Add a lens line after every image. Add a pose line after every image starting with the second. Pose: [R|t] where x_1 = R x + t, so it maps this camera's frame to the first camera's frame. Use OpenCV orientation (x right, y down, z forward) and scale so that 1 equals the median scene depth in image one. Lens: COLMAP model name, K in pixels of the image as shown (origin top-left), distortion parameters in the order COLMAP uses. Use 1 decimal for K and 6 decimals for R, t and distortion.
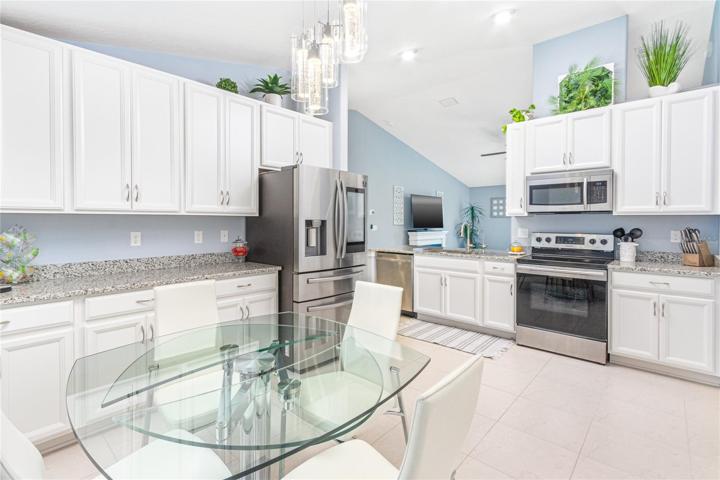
lens RADIAL K [[332.2, 0, 370.4], [0, 332.2, 227.3], [0, 0, 1]] dist [0.000434, 0.000123]
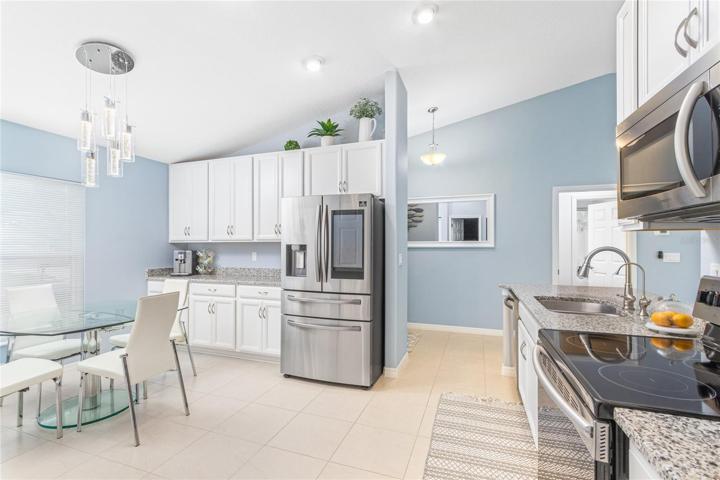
lens RADIAL K [[336.0, 0, 350.7], [0, 336.0, 247.8], [0, 0, 1]] dist [0.000644, 0.000313]
pose [[0.355480, 0.001771, -0.934682, 1.026152], [-0.015882, 0.999865, -0.004146, -0.009628], [0.934549, 0.016318, 0.355460, 0.819368]]
